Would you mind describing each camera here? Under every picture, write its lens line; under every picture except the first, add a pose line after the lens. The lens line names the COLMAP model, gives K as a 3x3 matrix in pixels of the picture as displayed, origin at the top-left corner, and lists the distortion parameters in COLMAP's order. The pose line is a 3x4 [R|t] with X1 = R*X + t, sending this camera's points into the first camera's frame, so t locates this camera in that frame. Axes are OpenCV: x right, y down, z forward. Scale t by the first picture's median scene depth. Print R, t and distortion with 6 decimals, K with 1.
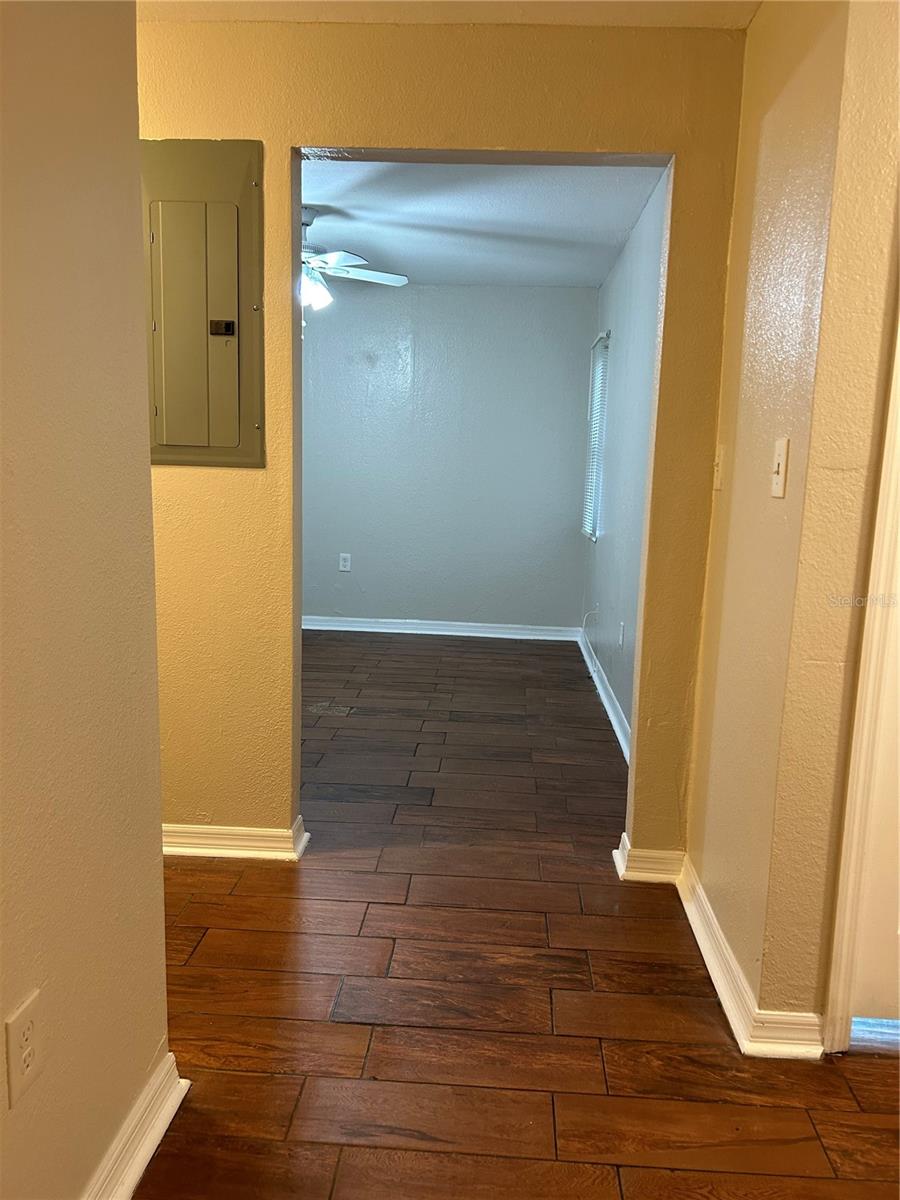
lens RADIAL K [[903.3, 0, 456.0], [0, 903.3, 604.1], [0, 0, 1]] dist [0.041998, -0.047456]
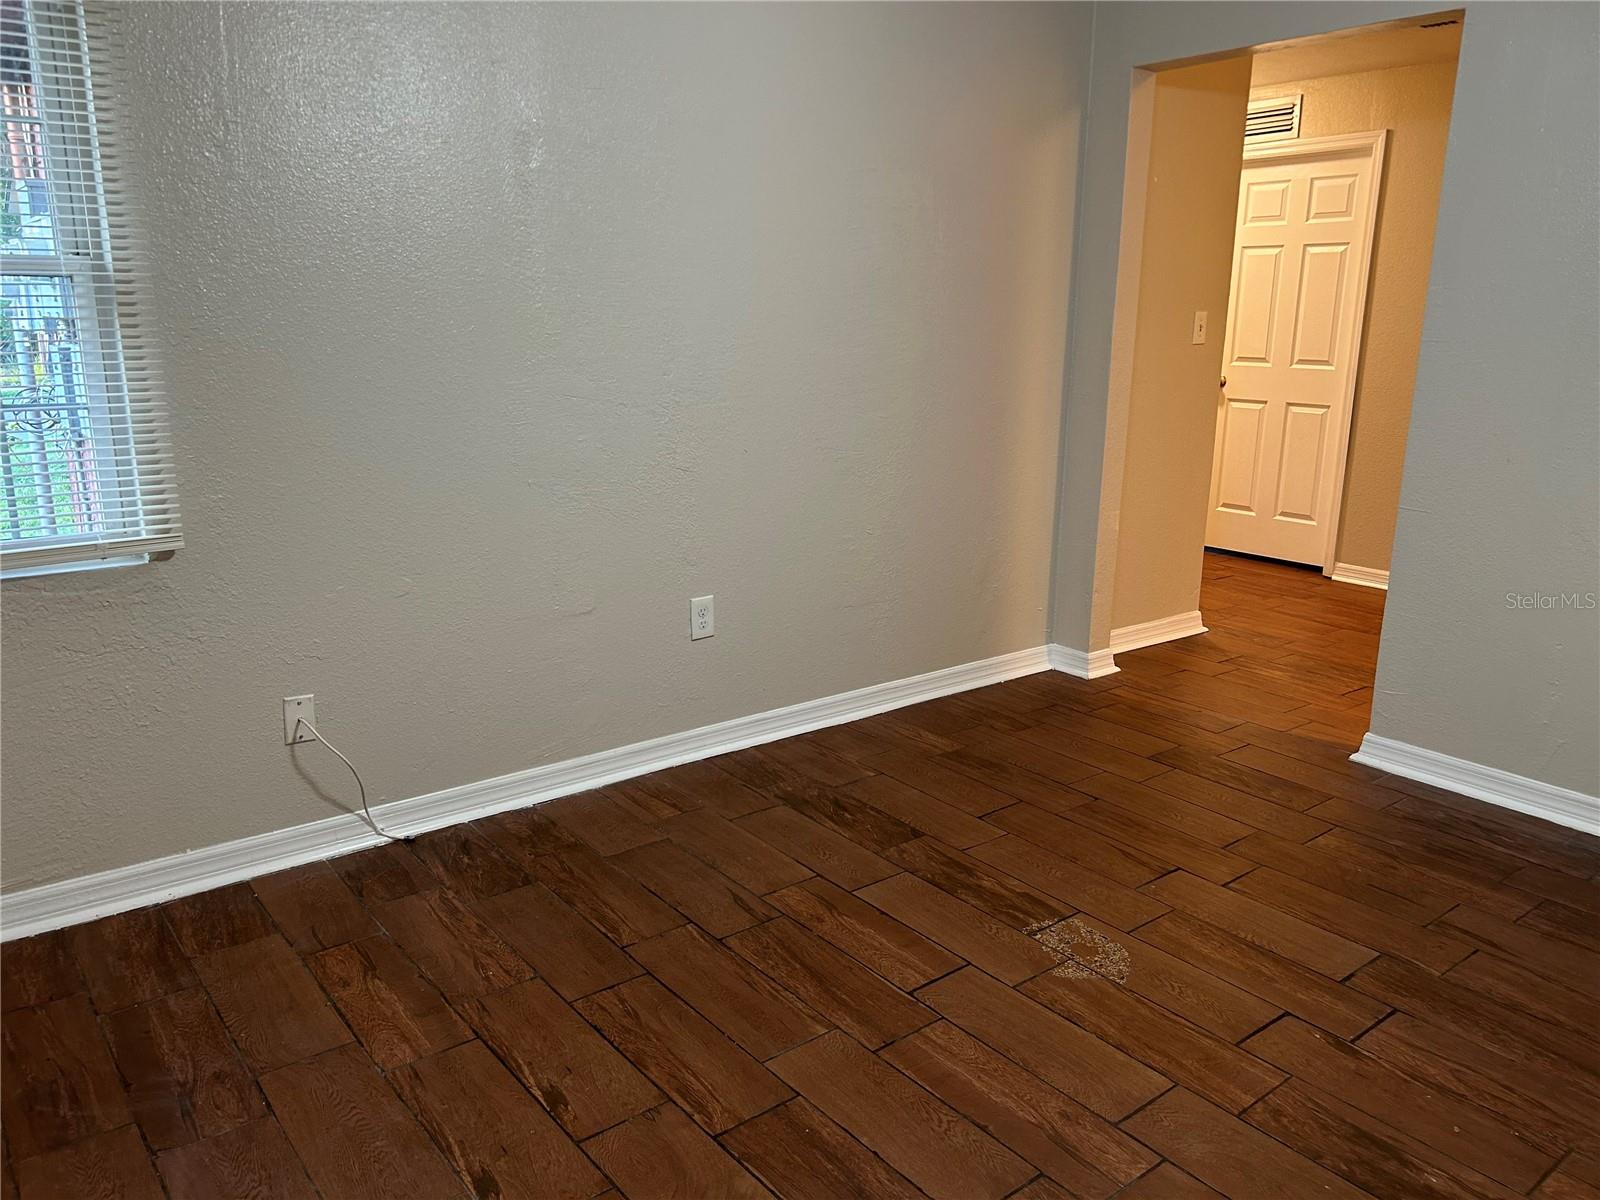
lens RADIAL K [[1204.4, 0, 800.3], [0, 1204.4, 591.5], [0, 0, 1]] dist [0.041998, -0.047456]
pose [[-0.651888, -0.213116, 0.727752, -0.765547], [0.089460, 0.931381, 0.352882, -0.449556], [-0.753020, 0.295144, -0.588091, 2.451018]]
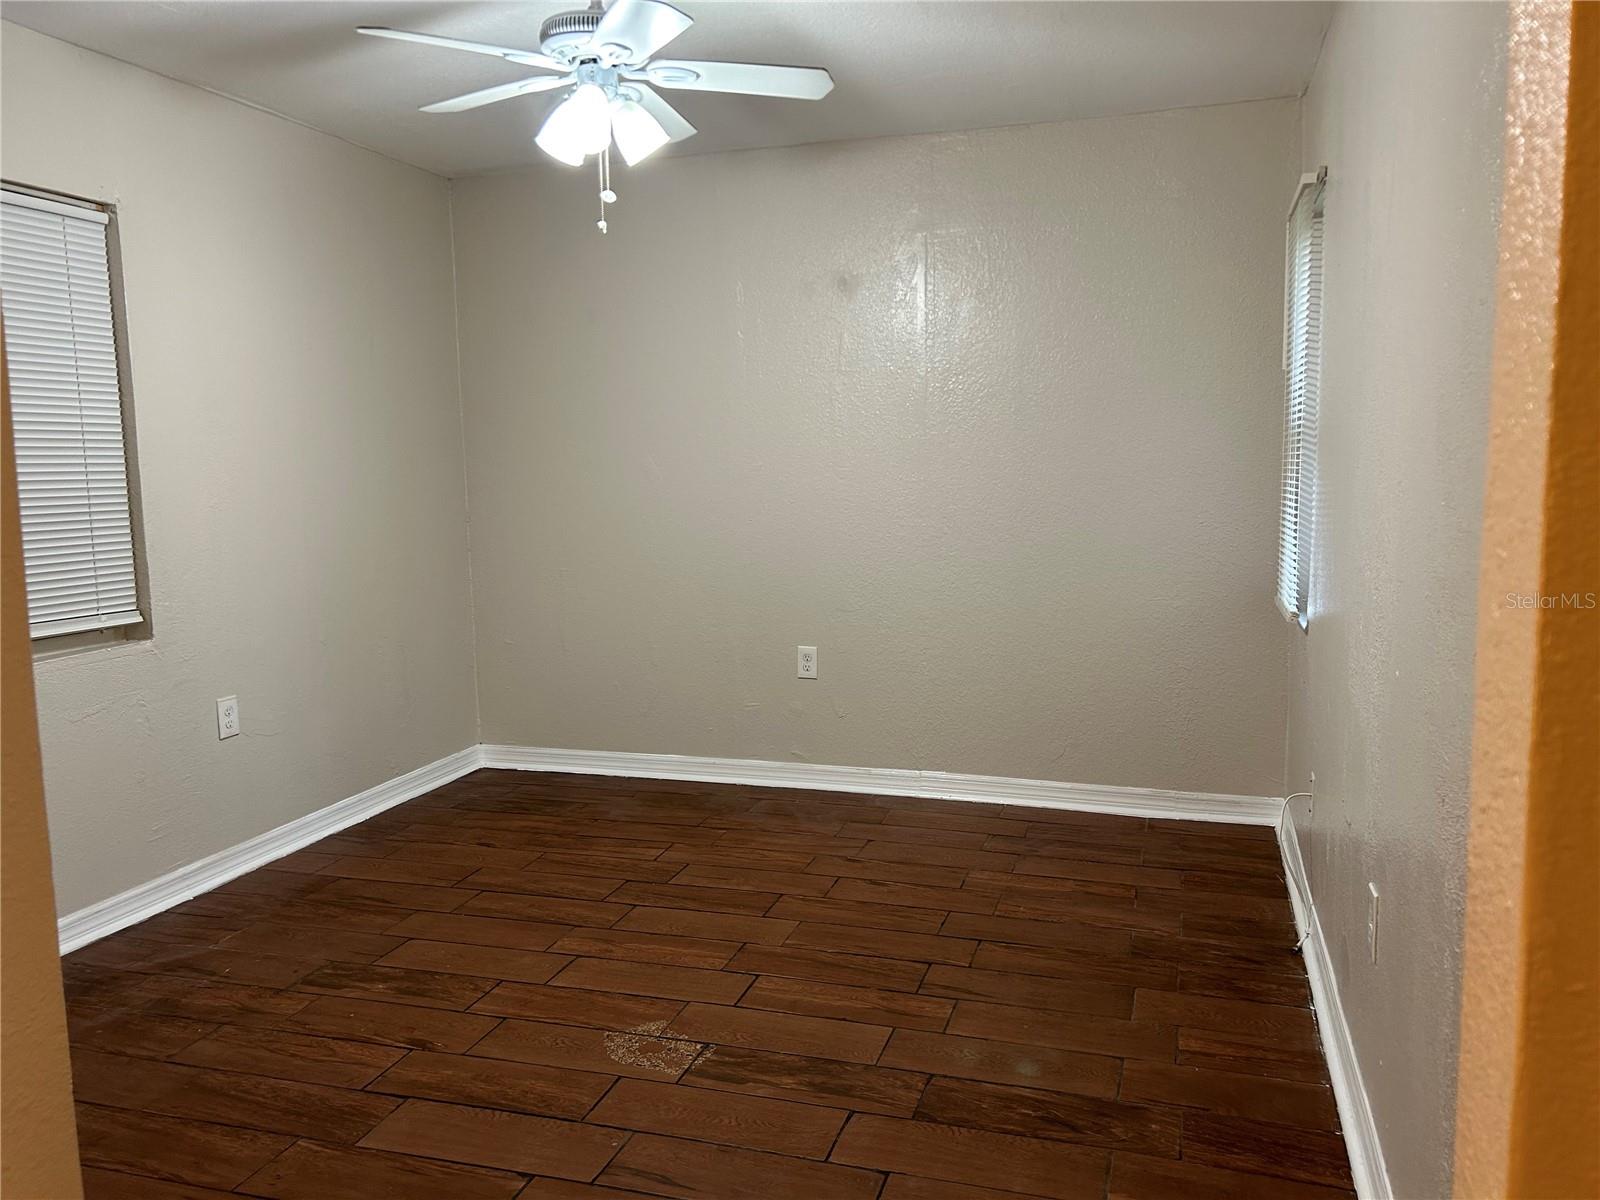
lens RADIAL K [[1204.4, 0, 808.9], [0, 1204.4, 593.9], [0, 0, 1]] dist [0.041998, -0.047456]
pose [[0.967341, -0.017604, -0.252867, 0.151070], [0.005429, 0.998796, -0.048763, -0.133505], [0.253421, 0.045797, 0.966272, 0.779253]]
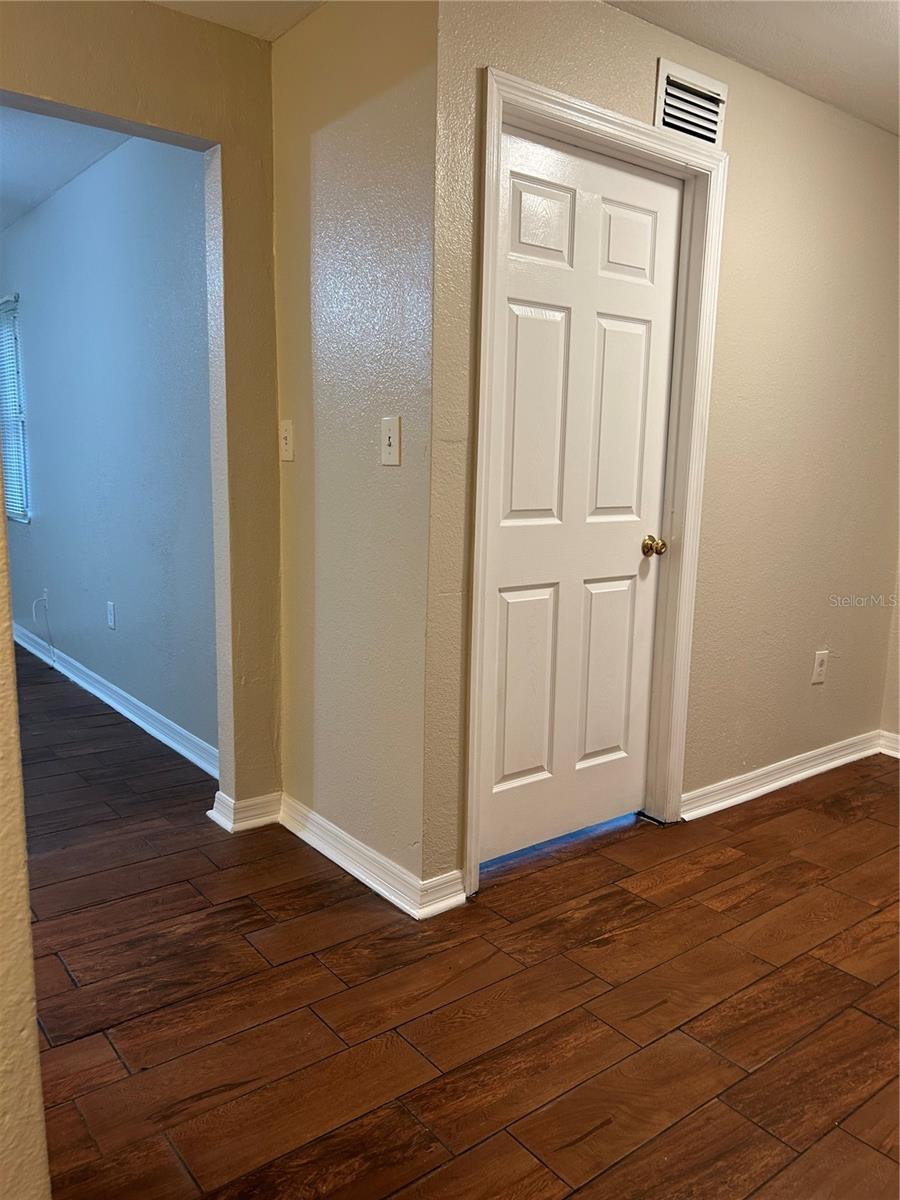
lens RADIAL K [[903.3, 0, 457.4], [0, 903.3, 605.7], [0, 0, 1]] dist [0.041998, -0.047456]
pose [[0.748964, -0.117441, 0.652120, -0.303252], [0.101916, 0.992874, 0.061756, 0.002865], [-0.654726, 0.020208, 0.755596, 0.026091]]
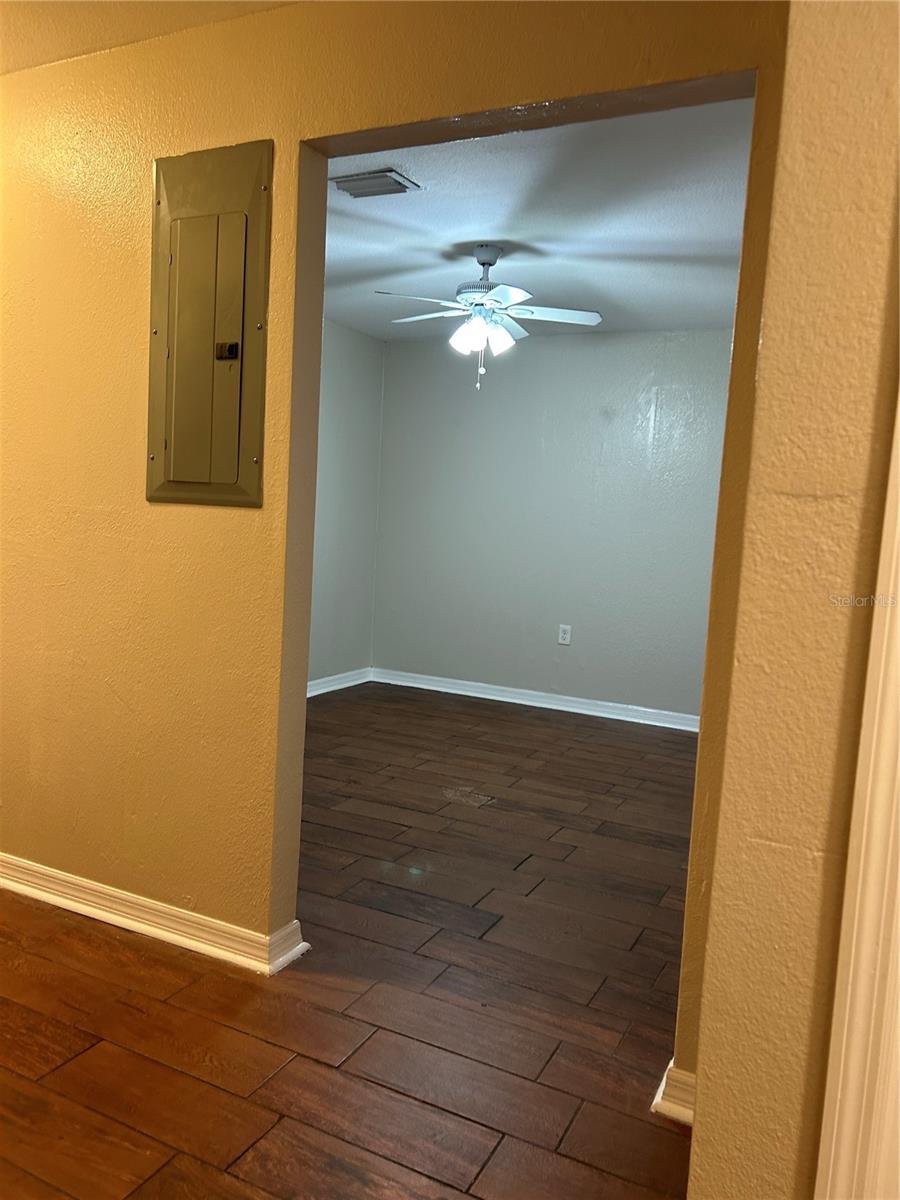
lens RADIAL K [[903.3, 0, 441.0], [0, 903.3, 605.9], [0, 0, 1]] dist [0.041998, -0.047456]
pose [[0.915327, 0.060097, -0.398203, 0.311583], [-0.092074, 0.993842, -0.061652, -0.019854], [0.392045, 0.093096, 0.915223, 0.294906]]
